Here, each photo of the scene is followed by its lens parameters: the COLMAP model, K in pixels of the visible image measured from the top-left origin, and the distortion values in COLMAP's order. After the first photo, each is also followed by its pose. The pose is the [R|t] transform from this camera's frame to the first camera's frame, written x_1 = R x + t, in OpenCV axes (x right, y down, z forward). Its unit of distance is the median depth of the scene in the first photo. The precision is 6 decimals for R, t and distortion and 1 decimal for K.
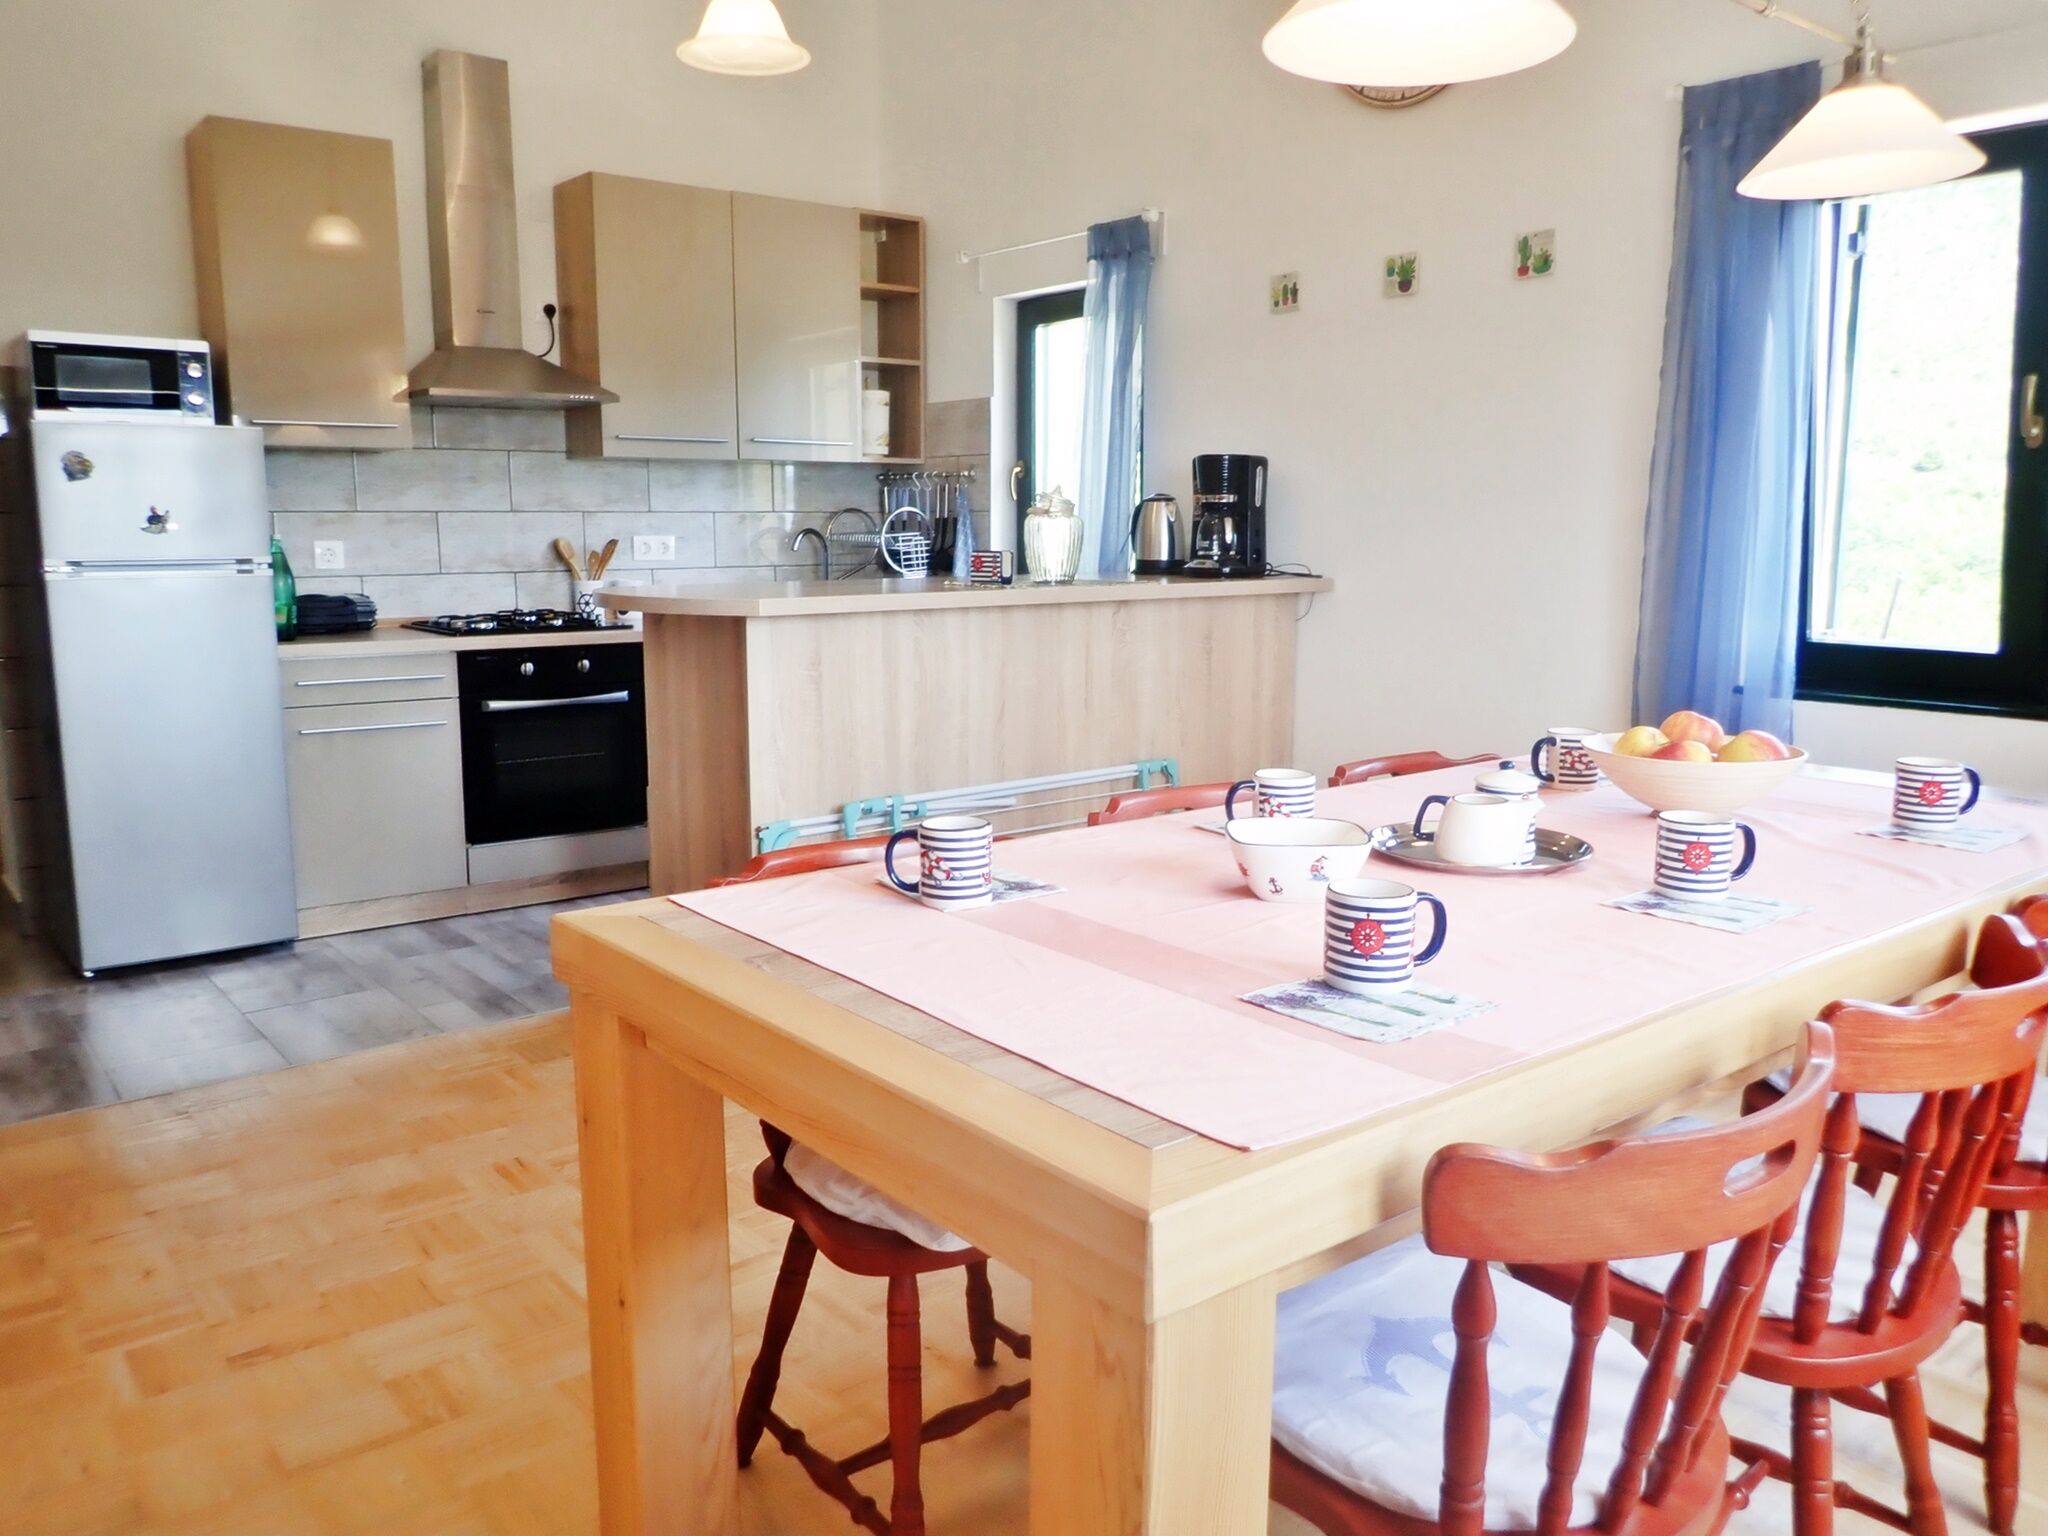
lens RADIAL K [[1526.5, 0, 1033.5], [0, 1526.5, 770.3], [0, 0, 1]] dist [-0.012863, 0.000111]
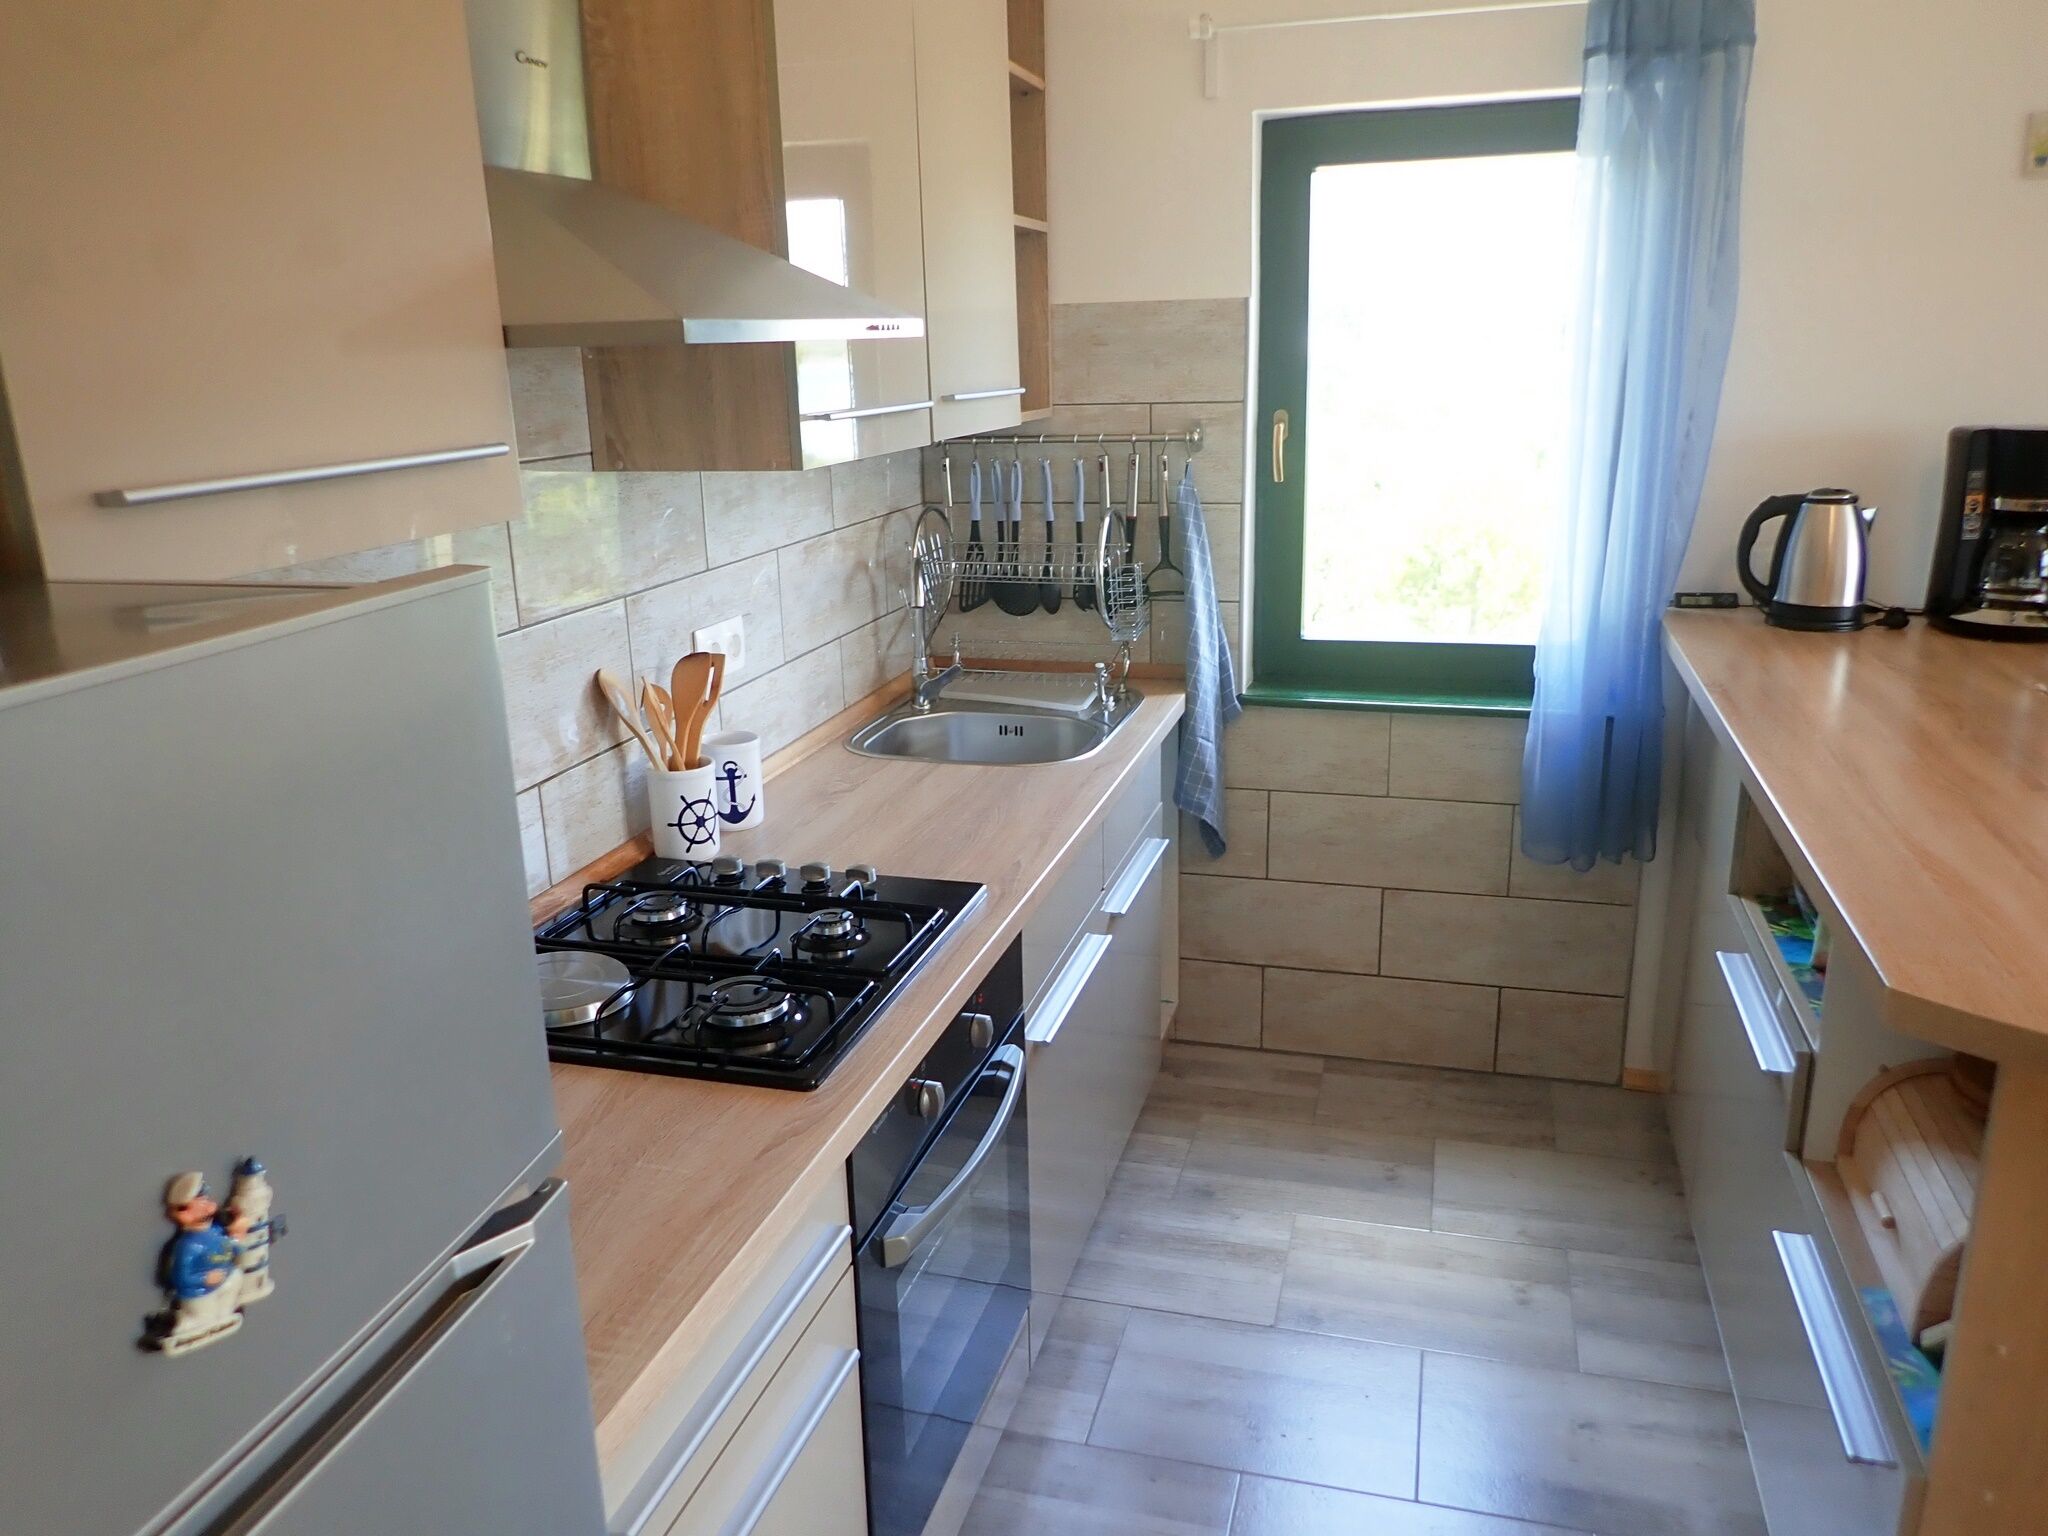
lens RADIAL K [[1526.5, 0, 1033.5], [0, 1526.5, 770.3], [0, 0, 1]] dist [-0.012863, 0.000111]
pose [[0.827623, -0.171051, 0.534585, -0.490095], [0.116701, 0.984059, 0.134198, -0.189671], [-0.549018, -0.048679, 0.834392, 0.684307]]
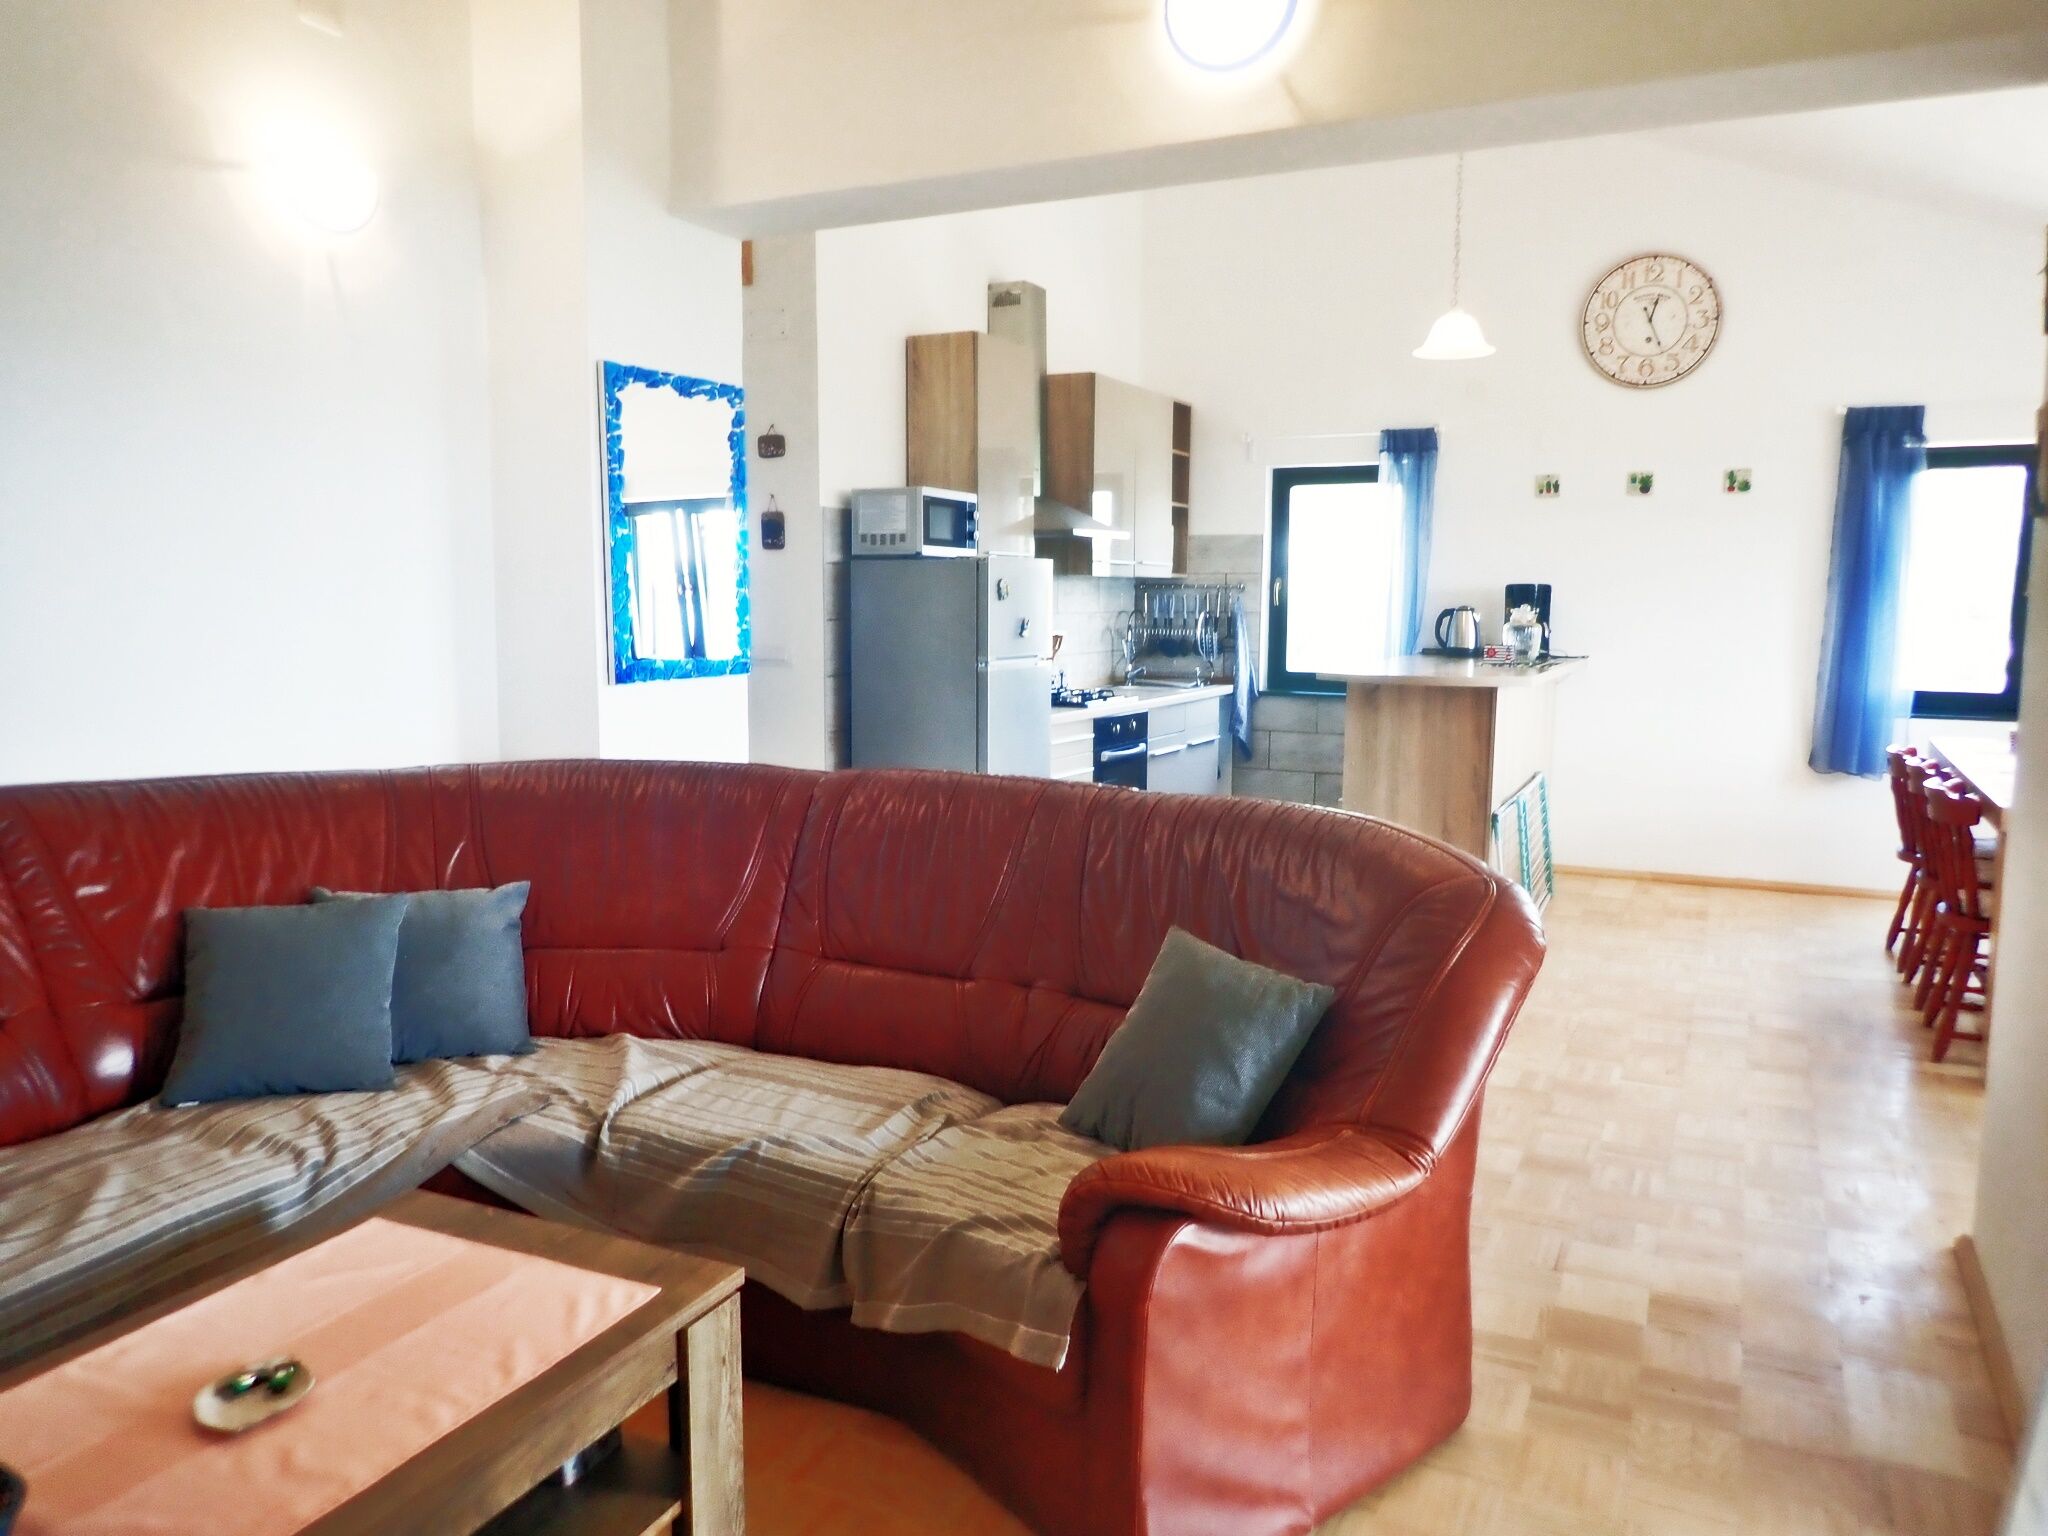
lens RADIAL K [[1526.5, 0, 1033.5], [0, 1526.5, 770.3], [0, 0, 1]] dist [-0.012863, 0.000111]
pose [[0.909974, -0.038141, 0.412908, -0.972103], [0.059104, 0.997524, -0.038110, 0.020037], [-0.410432, 0.059084, 0.909975, -0.230876]]
